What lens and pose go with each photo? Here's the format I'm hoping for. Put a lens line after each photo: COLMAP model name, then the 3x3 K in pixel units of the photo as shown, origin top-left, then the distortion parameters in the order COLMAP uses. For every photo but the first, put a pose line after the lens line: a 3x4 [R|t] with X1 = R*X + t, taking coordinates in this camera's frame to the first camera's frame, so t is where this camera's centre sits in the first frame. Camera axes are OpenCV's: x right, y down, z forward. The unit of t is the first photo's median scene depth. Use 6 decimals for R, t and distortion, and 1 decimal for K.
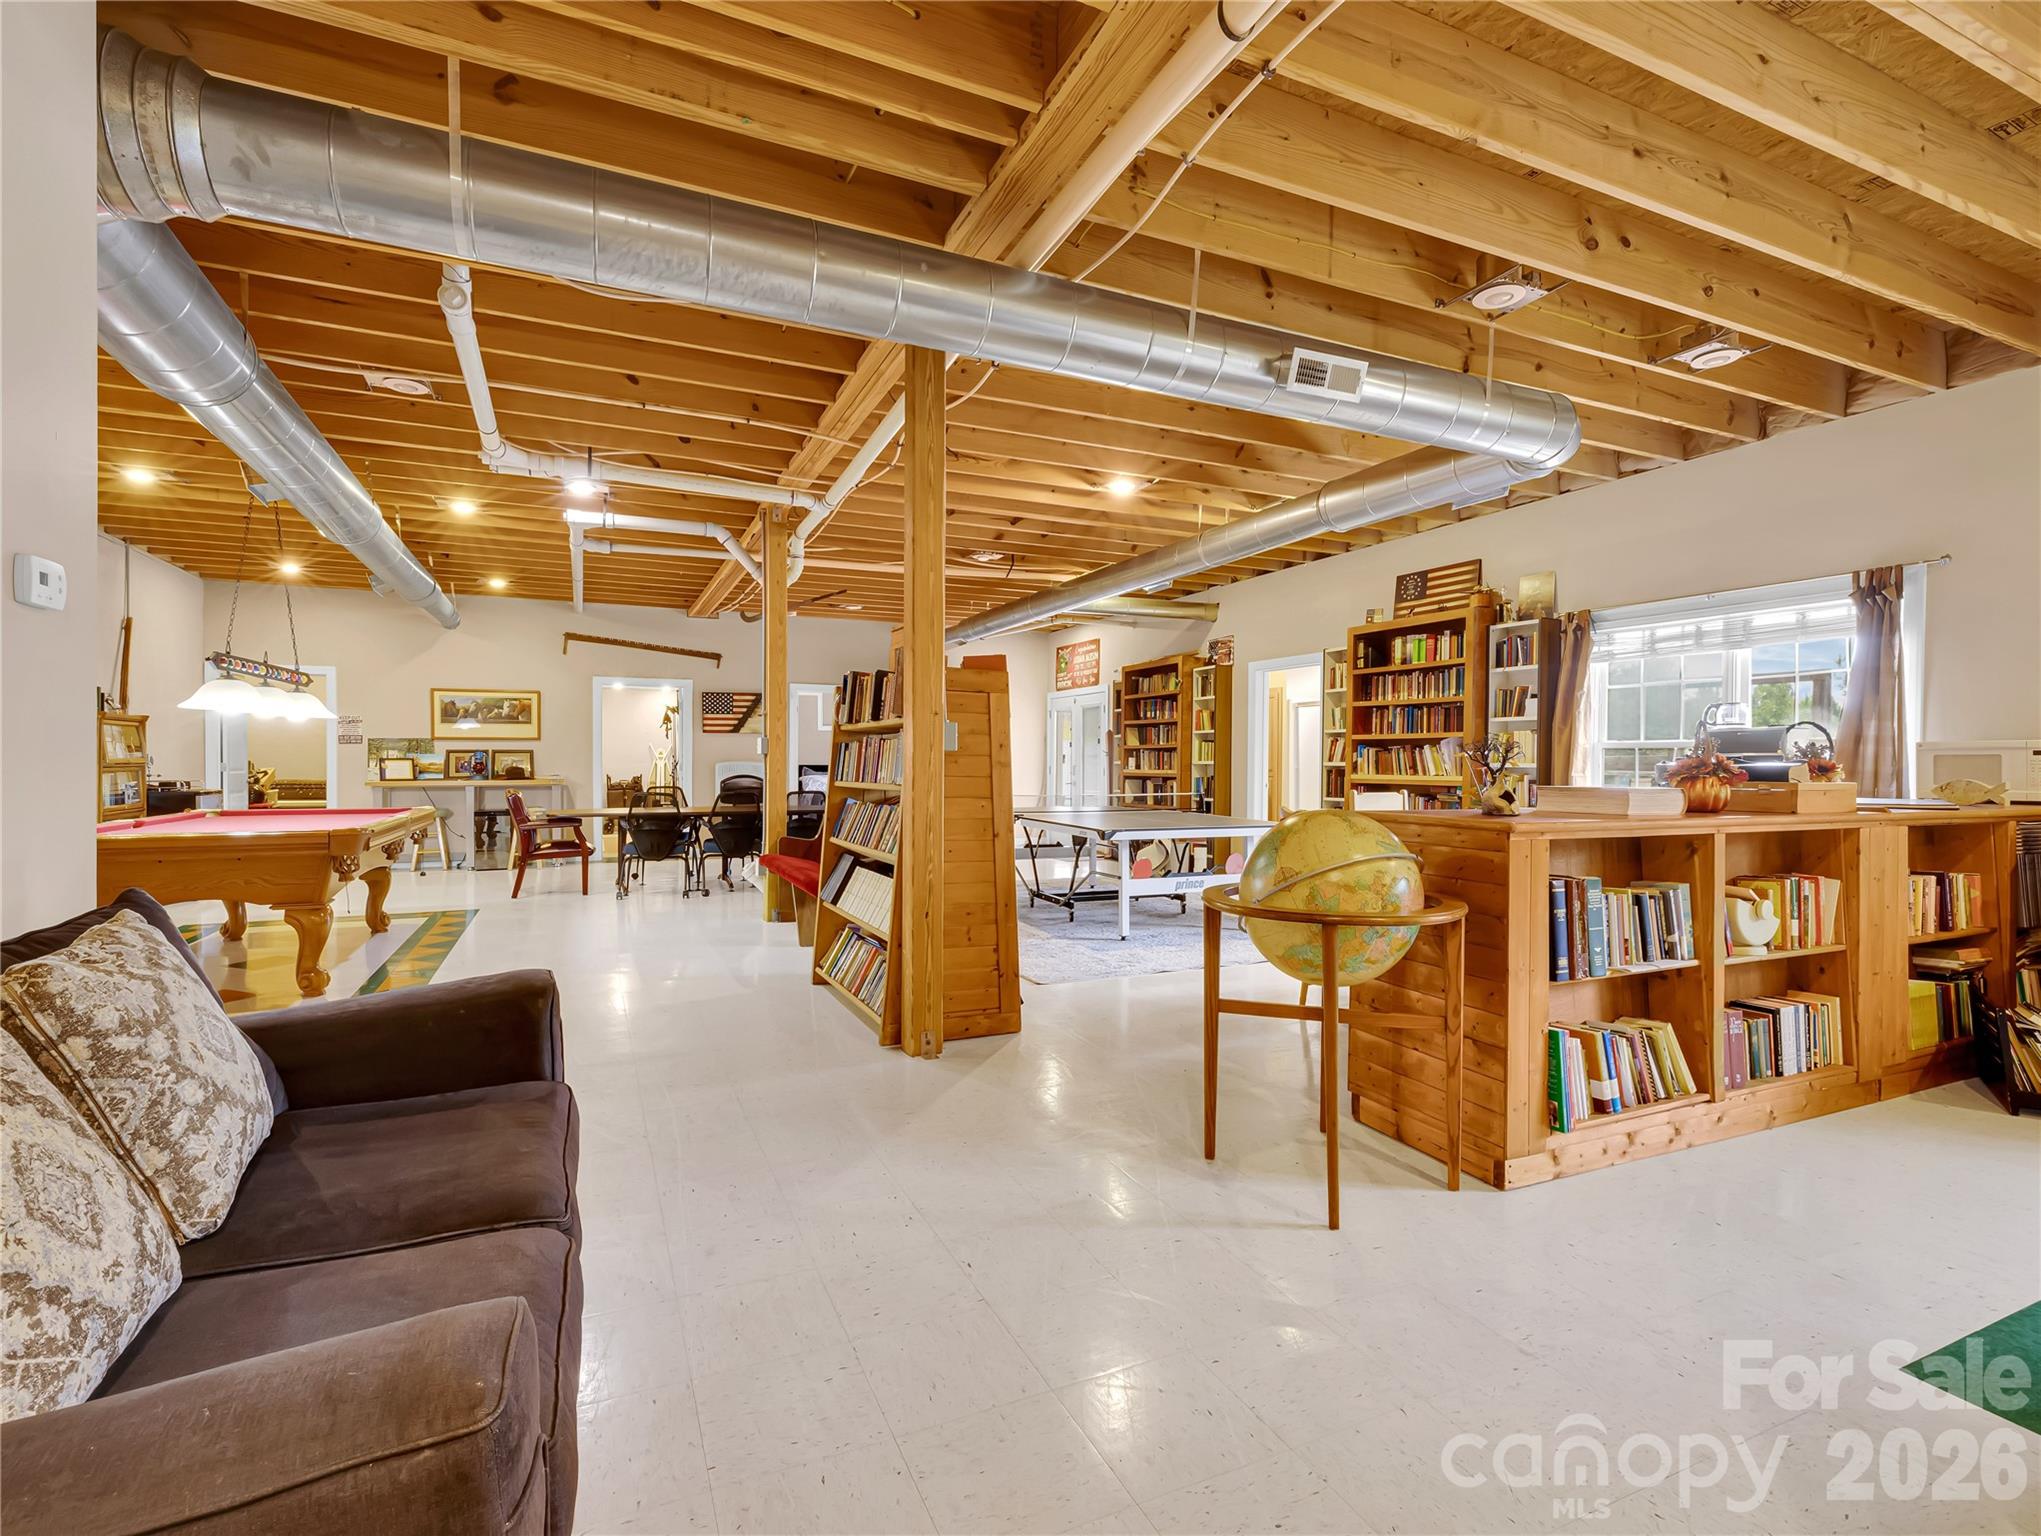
lens RADIAL K [[969.2, 0, 1019.9], [0, 969.2, 762.0], [0, 0, 1]] dist [0.004147, -0.000467]
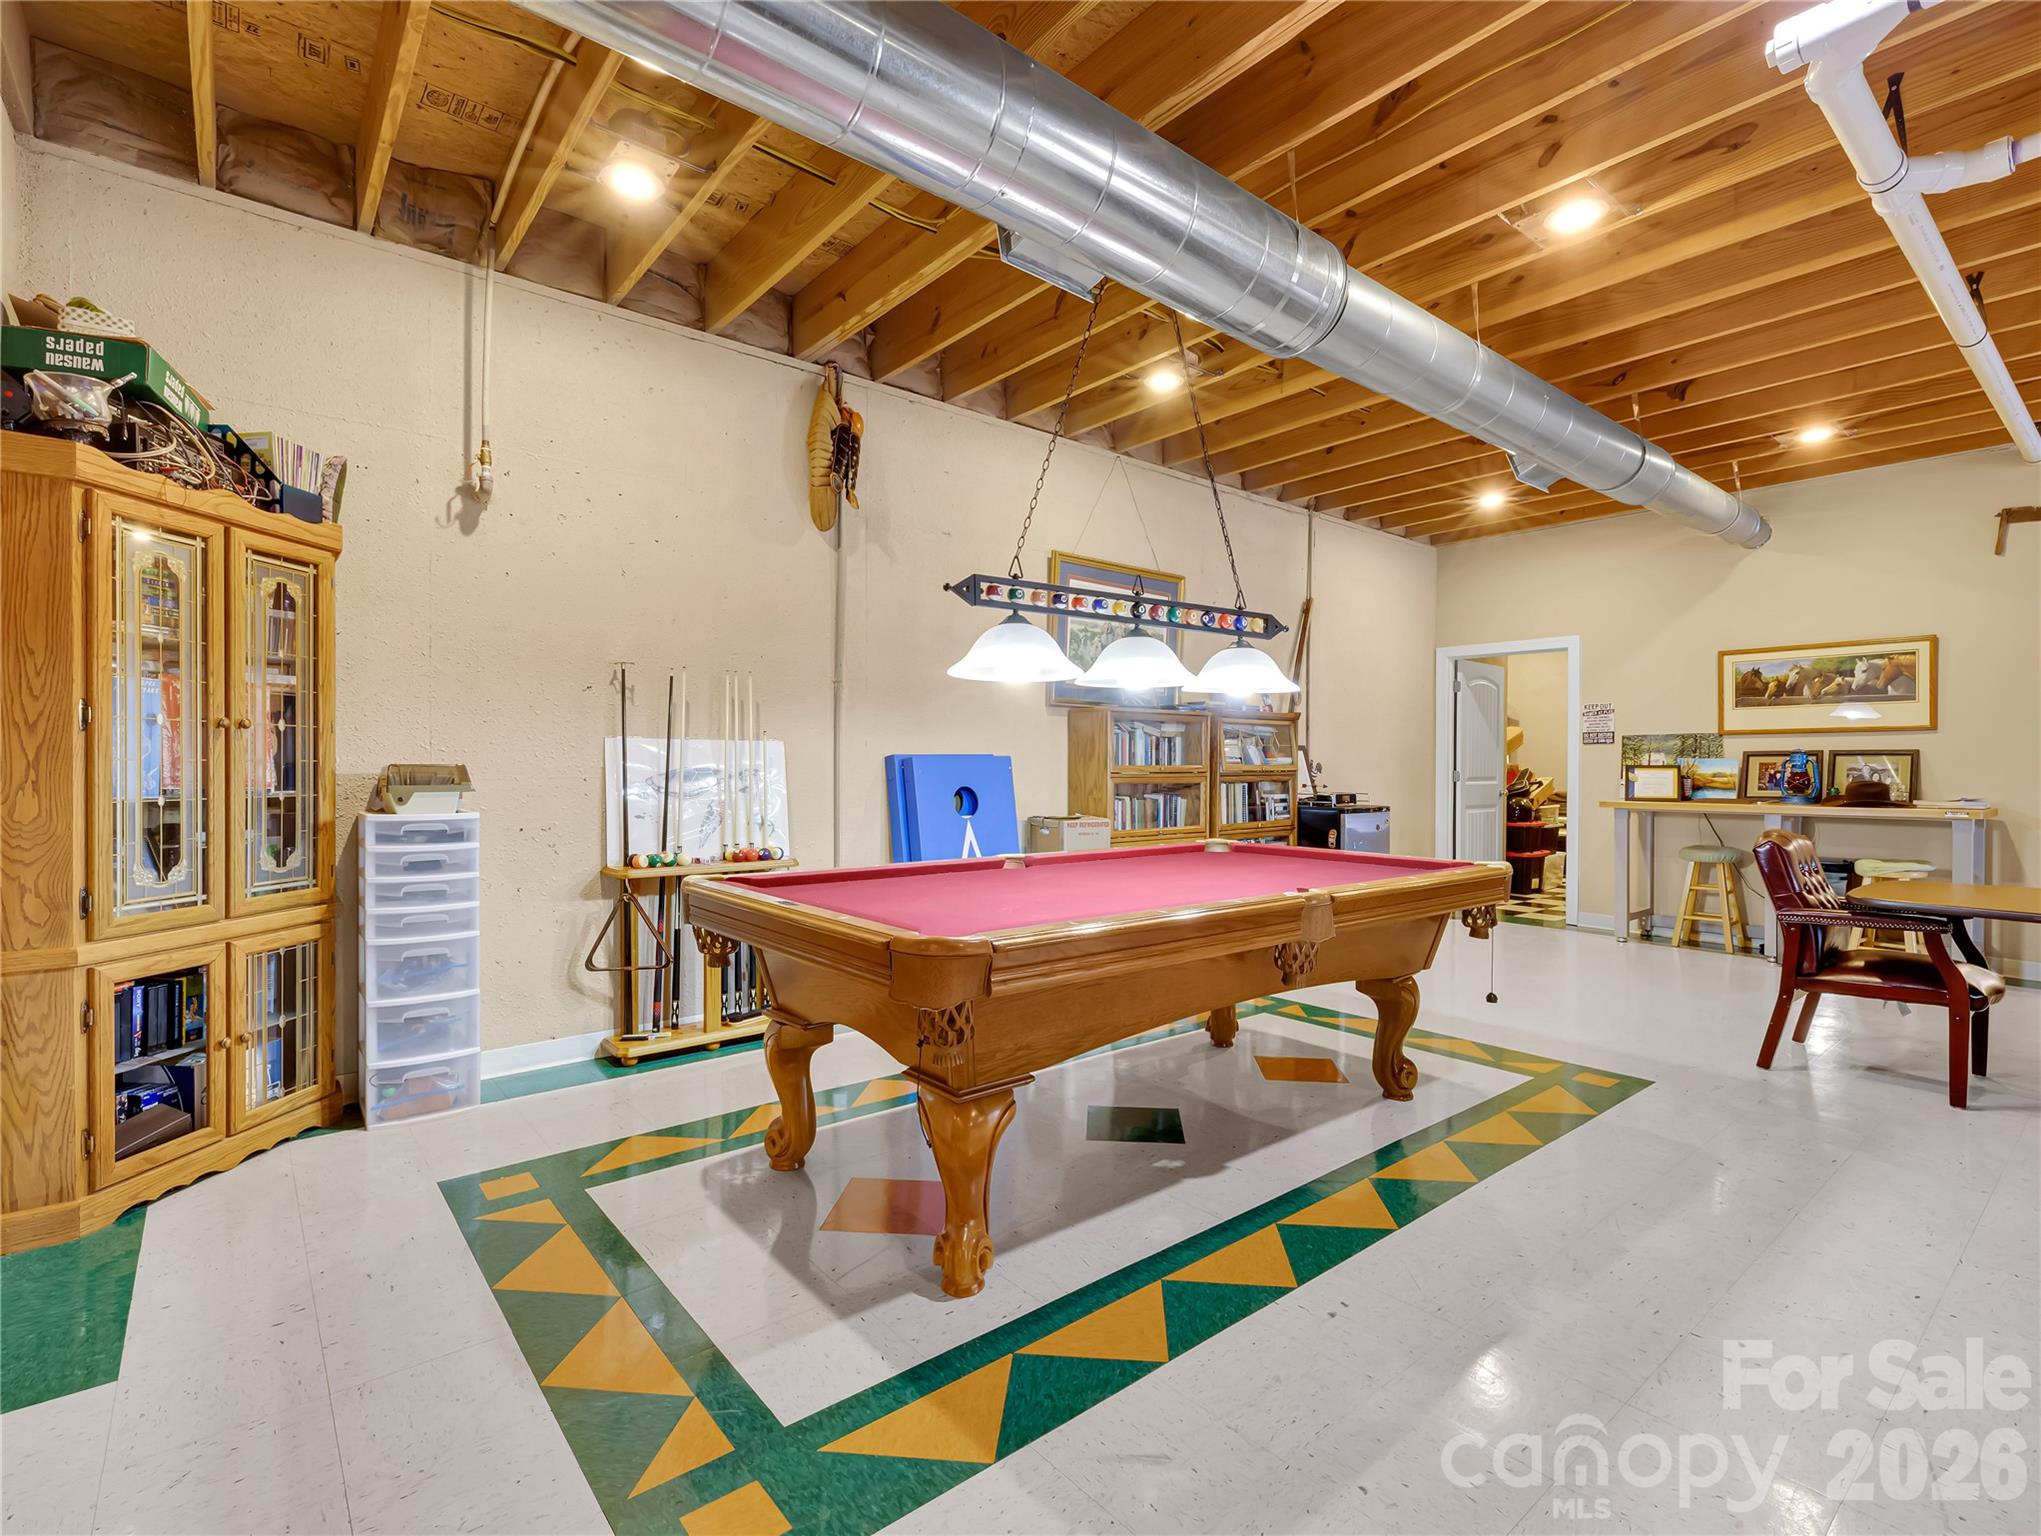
lens RADIAL K [[969.2, 0, 1016.4], [0, 969.2, 768.4], [0, 0, 1]] dist [0.004147, -0.000467]
pose [[0.261099, 0.000782, -0.965312, -0.129217], [-0.004221, 0.999991, -0.000332, 0.000033], [0.965303, 0.004161, 0.261100, 0.411802]]
